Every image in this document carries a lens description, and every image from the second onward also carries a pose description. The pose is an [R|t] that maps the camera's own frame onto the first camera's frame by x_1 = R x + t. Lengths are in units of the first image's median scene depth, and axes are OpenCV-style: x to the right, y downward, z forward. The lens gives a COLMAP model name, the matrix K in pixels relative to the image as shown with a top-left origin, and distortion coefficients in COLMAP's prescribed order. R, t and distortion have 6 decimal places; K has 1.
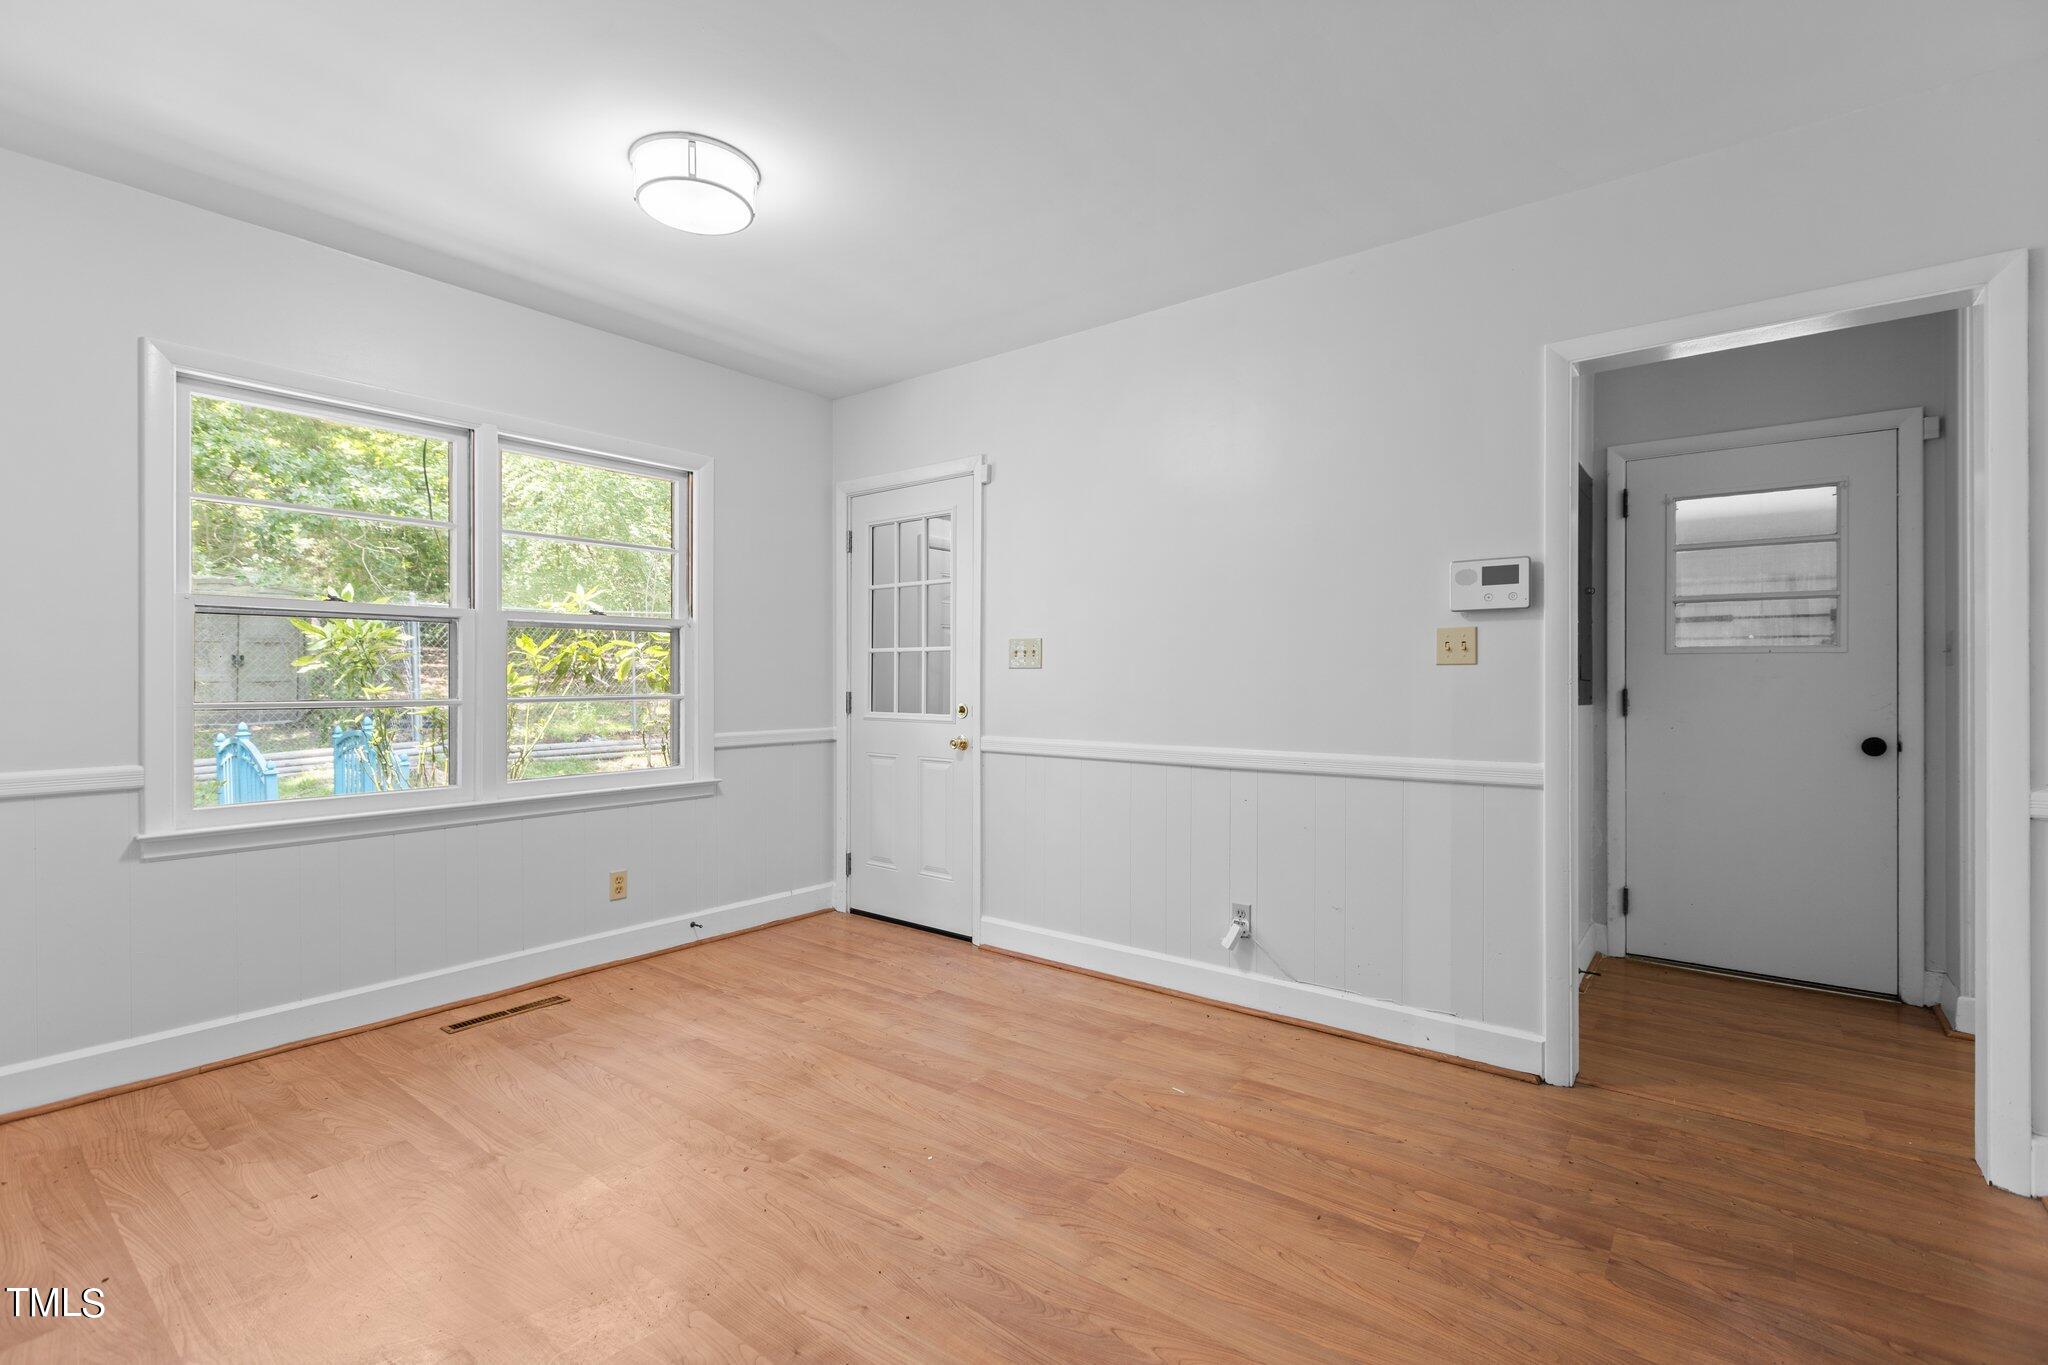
lens RADIAL K [[913.3, 0, 1029.7], [0, 913.3, 677.5], [0, 0, 1]] dist [0.000131, 0.000055]
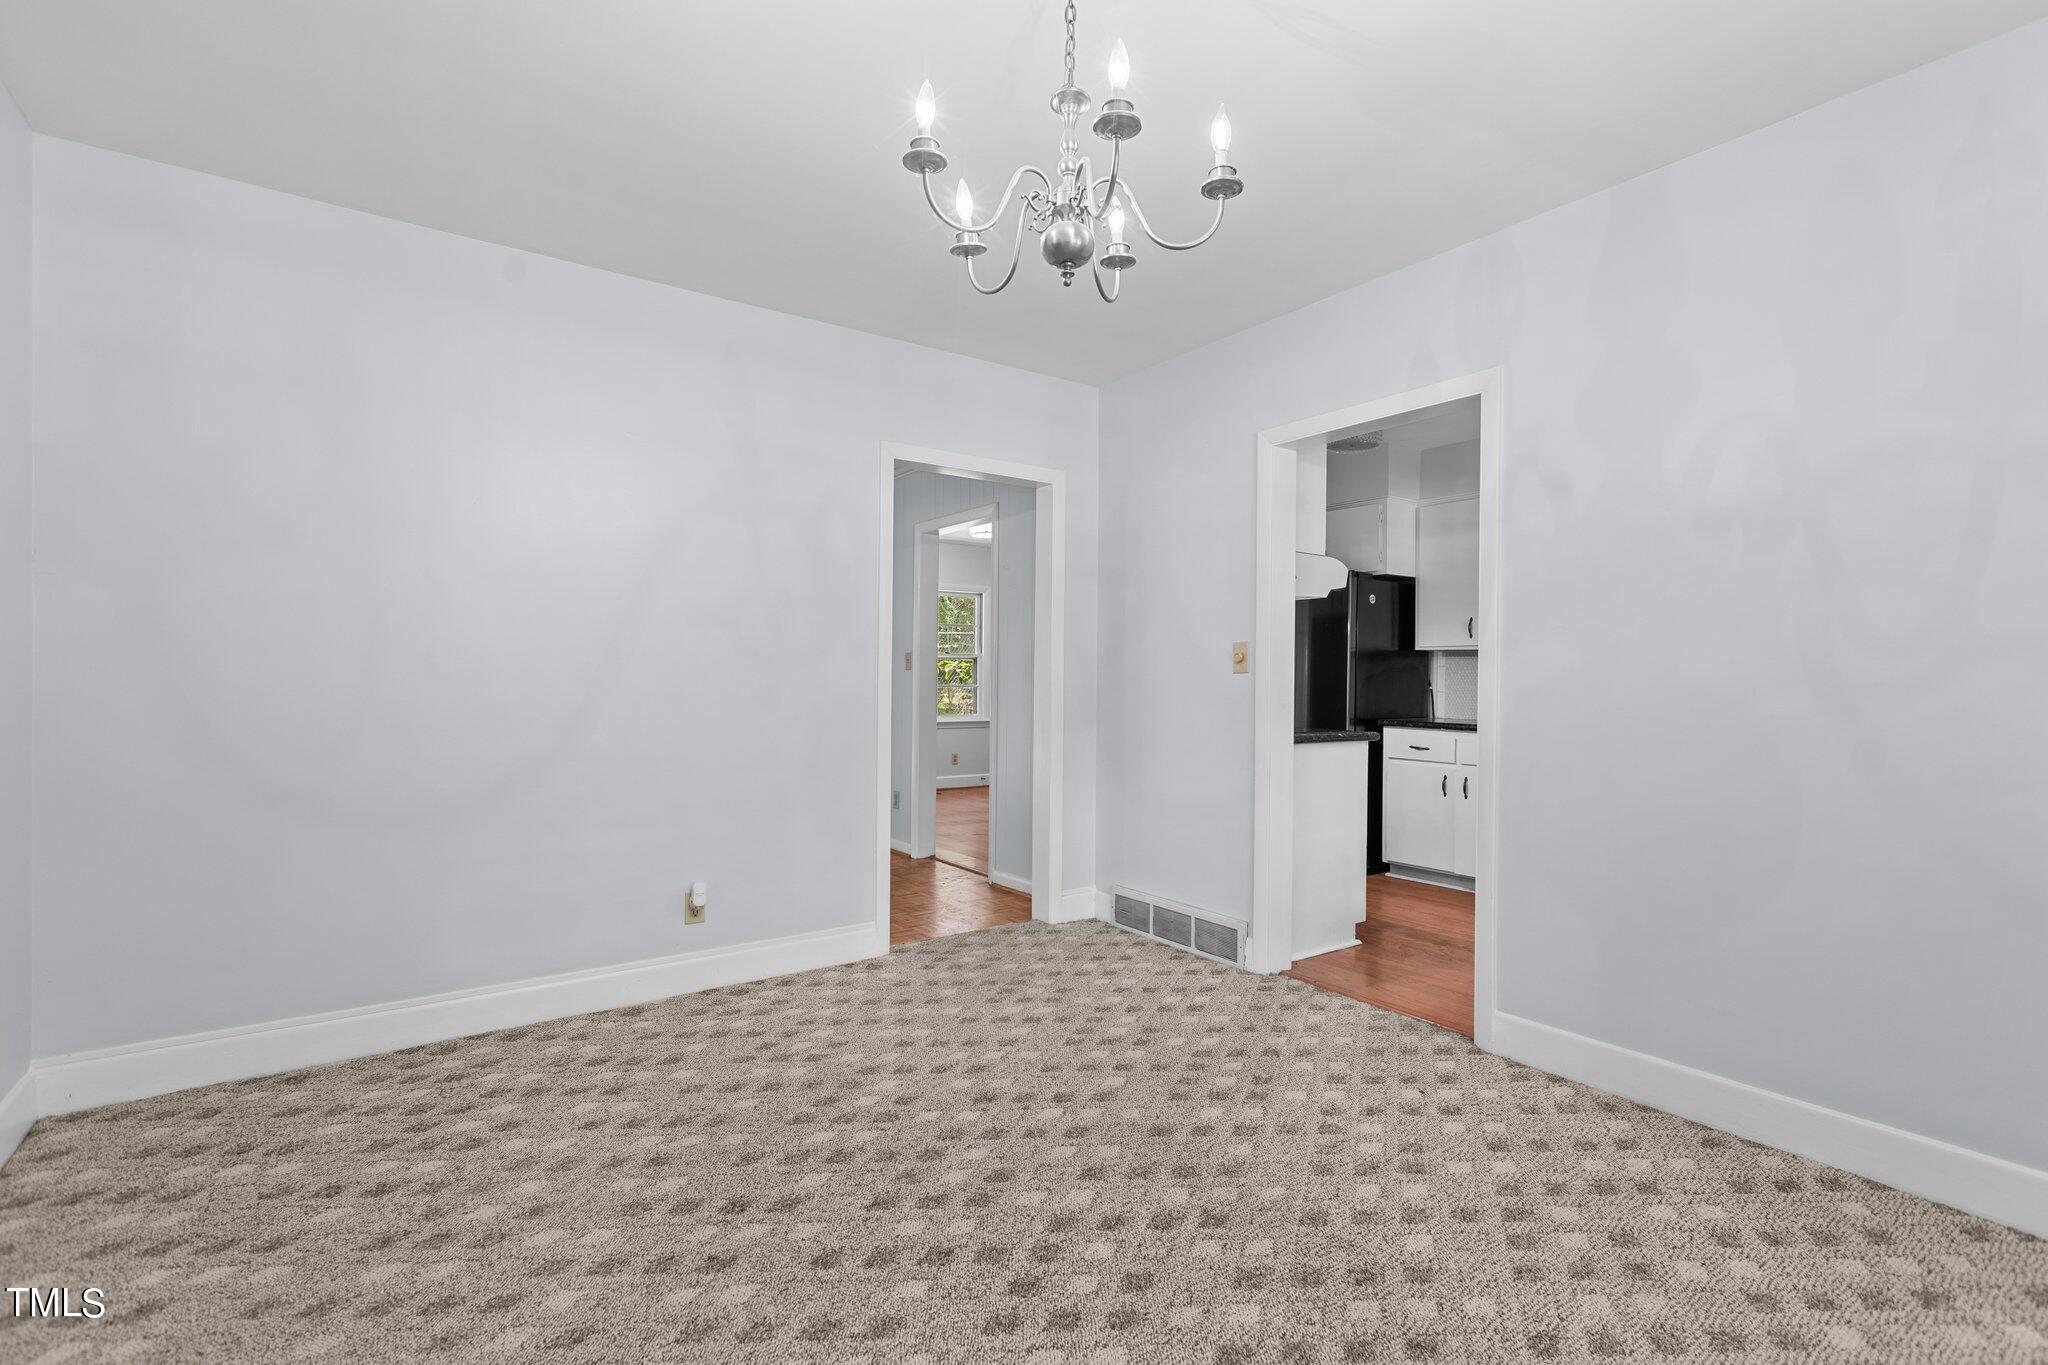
lens RADIAL K [[950.7, 0, 1024.0], [0, 950.7, 682.5], [0, 0, 1]] dist [0.010567, -0.000135]
pose [[0.961496, 0.007749, -0.274711, 0.472900], [-0.006919, 0.999968, 0.003992, 0.000224], [0.274733, -0.001937, 0.961519, -1.525327]]
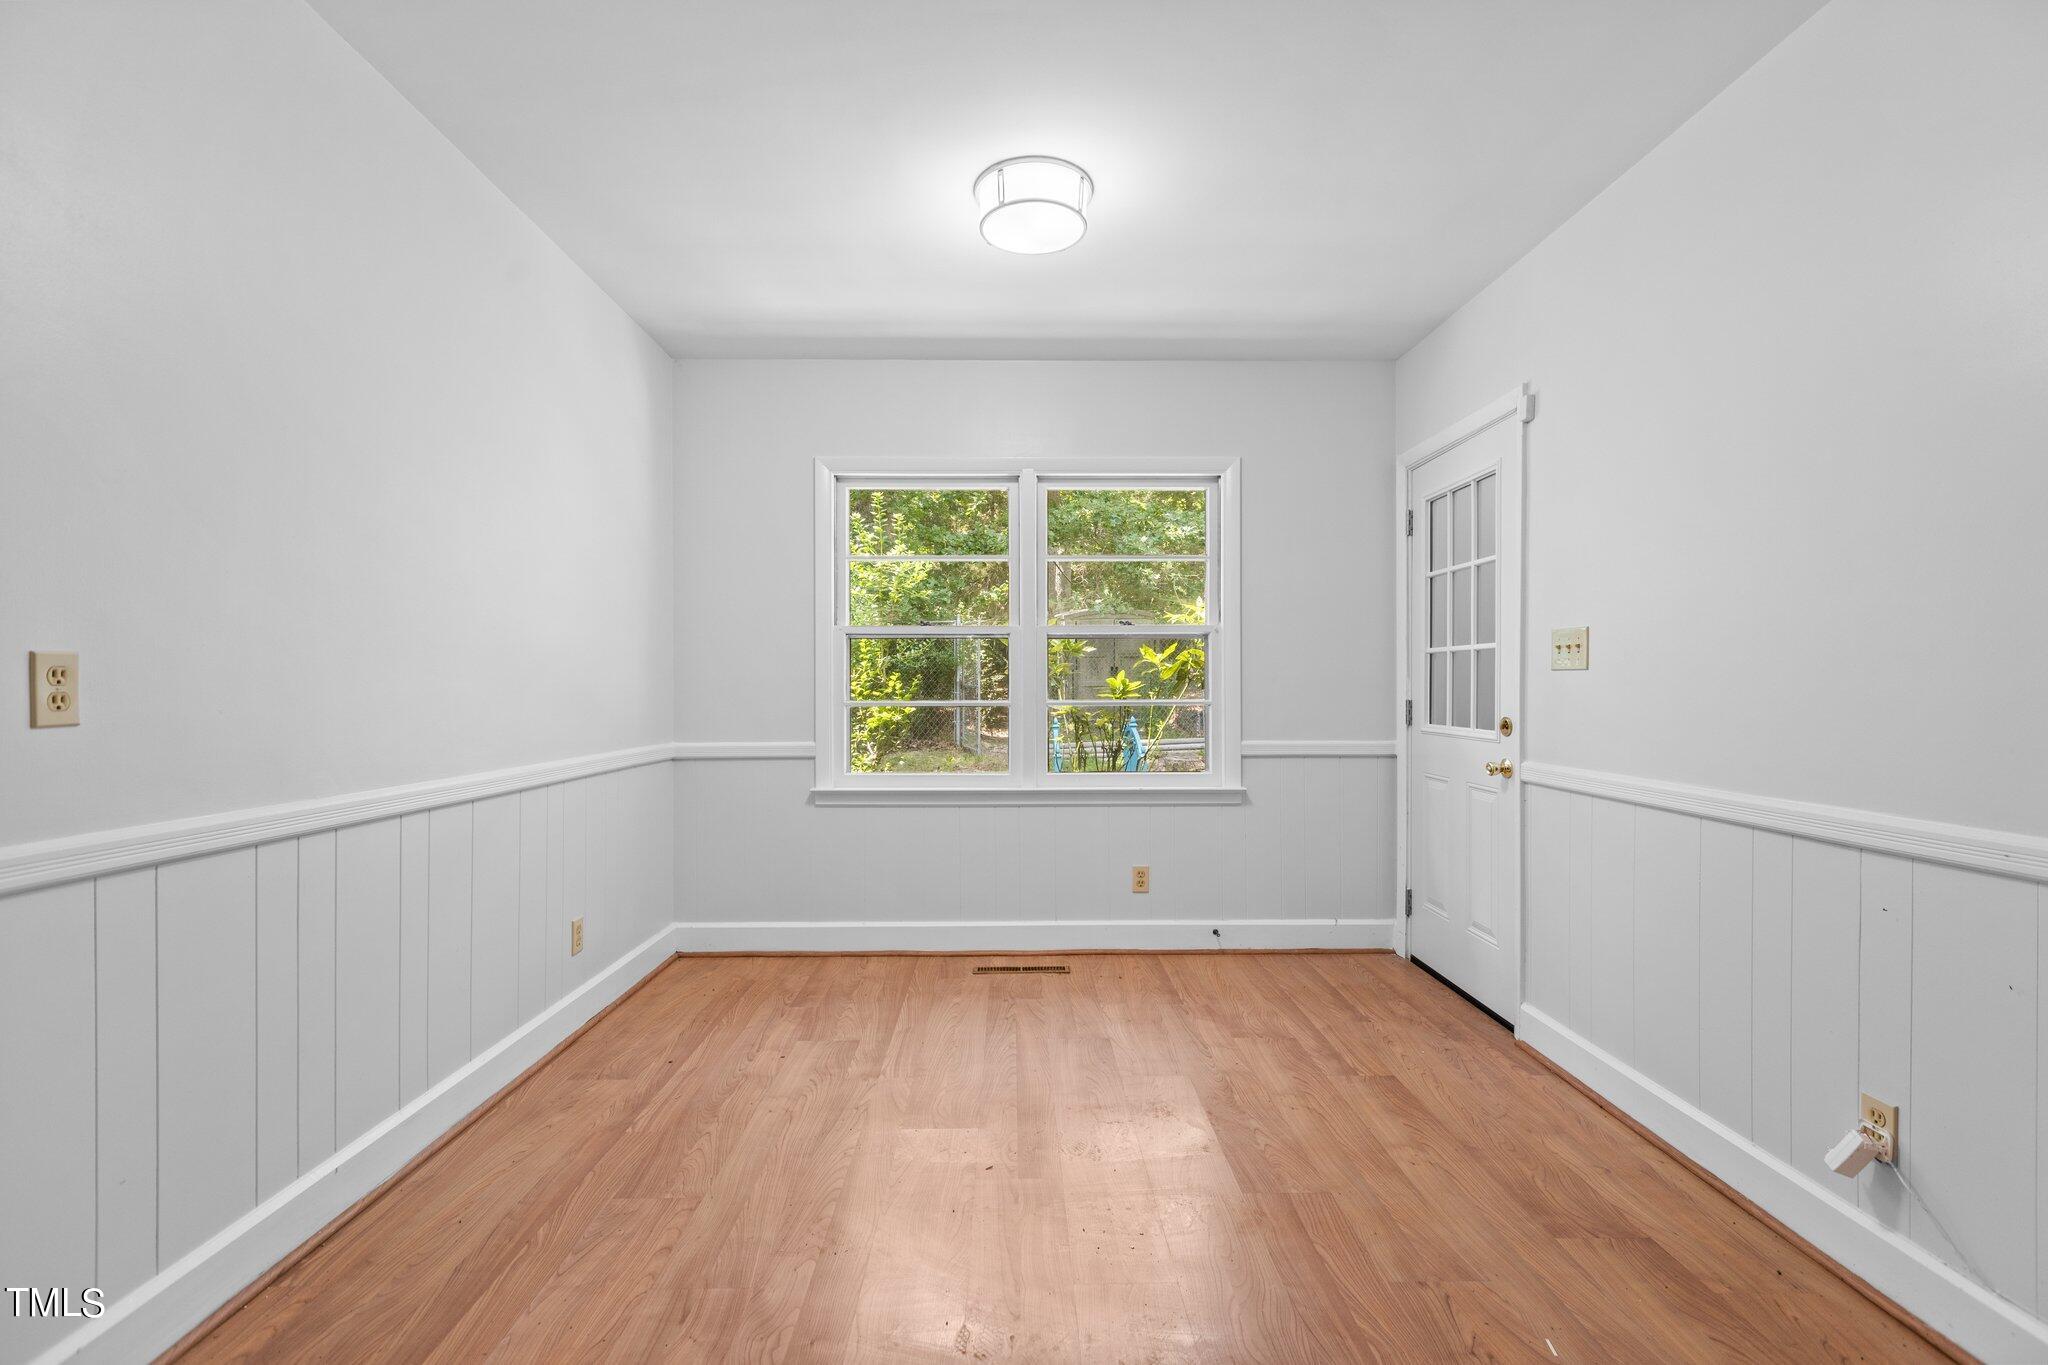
lens RADIAL K [[910.8, 0, 1024.1], [0, 910.8, 687.0], [0, 0, 1]] dist [-0.003126, -0.000911]
pose [[0.625050, 0.002064, -0.780582, 0.291116], [0.001263, 0.999993, 0.003655, 0.000225], [0.780584, -0.003270, 0.625043, 0.233216]]
